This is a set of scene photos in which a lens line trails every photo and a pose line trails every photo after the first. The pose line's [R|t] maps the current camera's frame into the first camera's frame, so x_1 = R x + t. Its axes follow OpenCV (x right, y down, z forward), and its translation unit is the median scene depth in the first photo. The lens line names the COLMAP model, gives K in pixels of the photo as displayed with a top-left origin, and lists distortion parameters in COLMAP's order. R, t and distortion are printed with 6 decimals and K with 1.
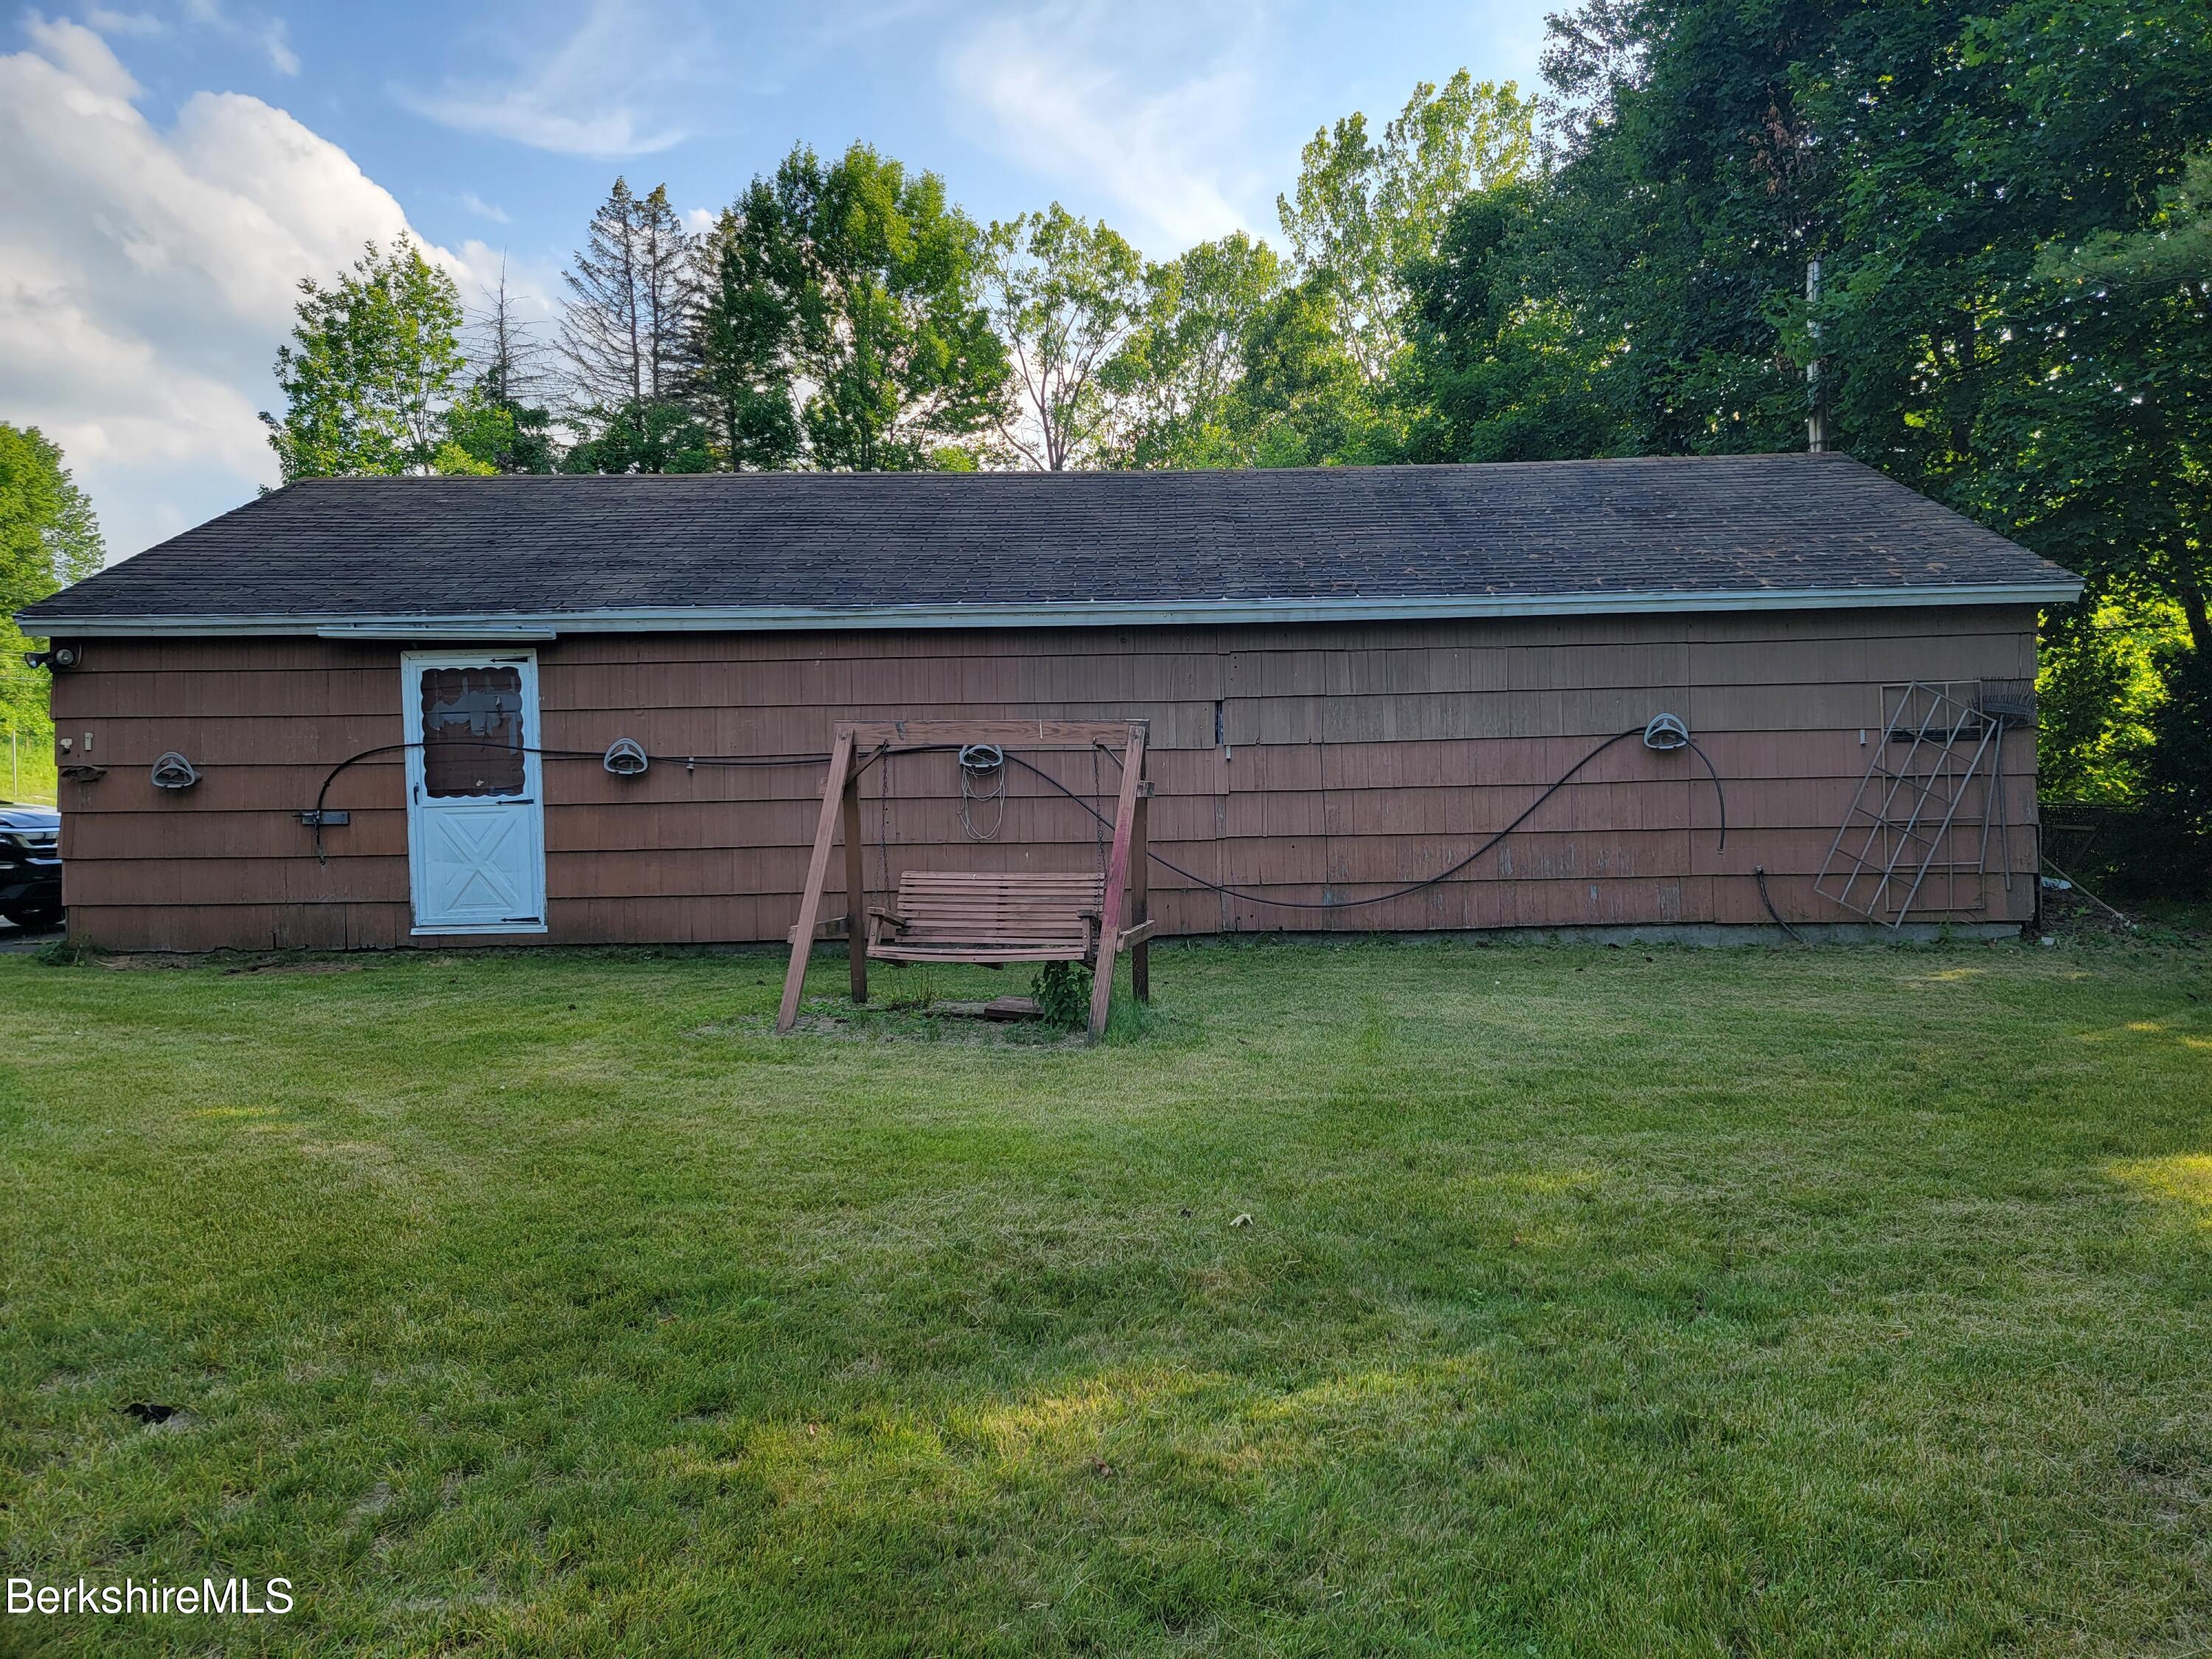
lens RADIAL K [[1526.6, 0, 1104.2], [0, 1526.6, 827.9], [0, 0, 1]] dist [0.072499, -0.063589]
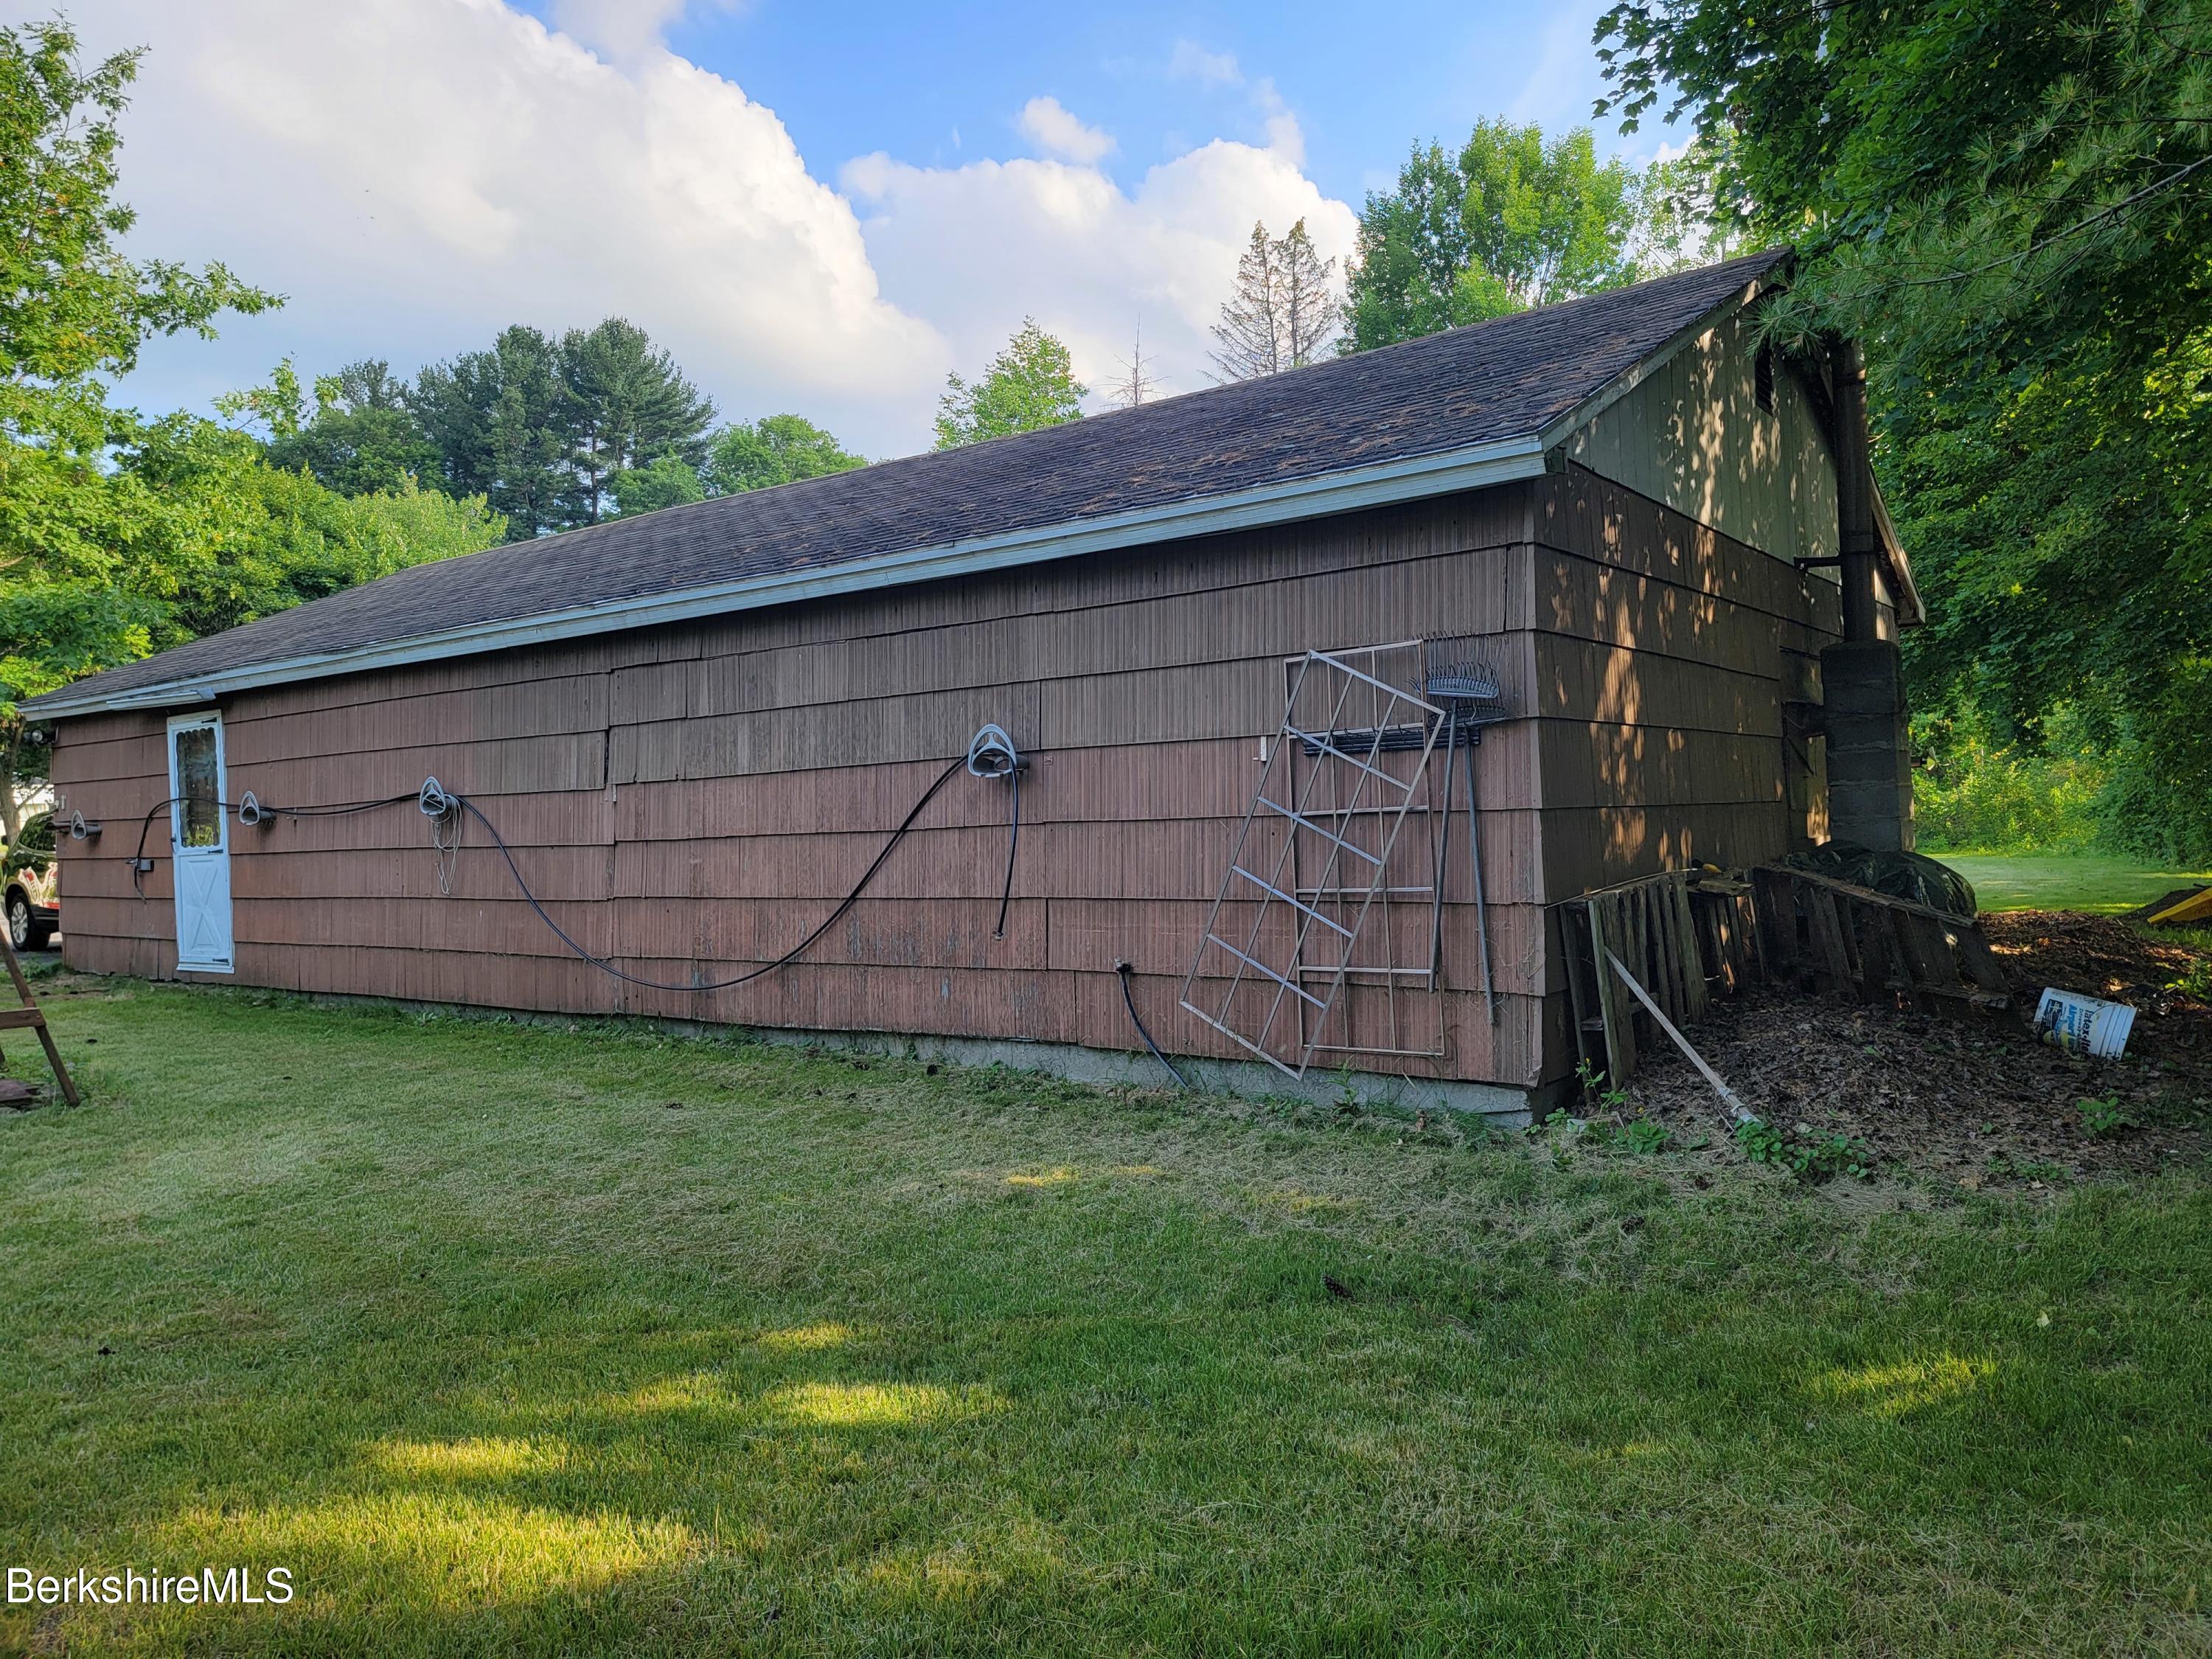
lens RADIAL K [[1526.6, 0, 1107.8], [0, 1526.6, 841.3], [0, 0, 1]] dist [0.072499, -0.063589]
pose [[0.817335, -0.000318, -0.576163, 0.769738], [-0.005434, 0.999951, -0.008262, -0.018310], [0.576137, 0.009884, 0.817293, 0.481906]]
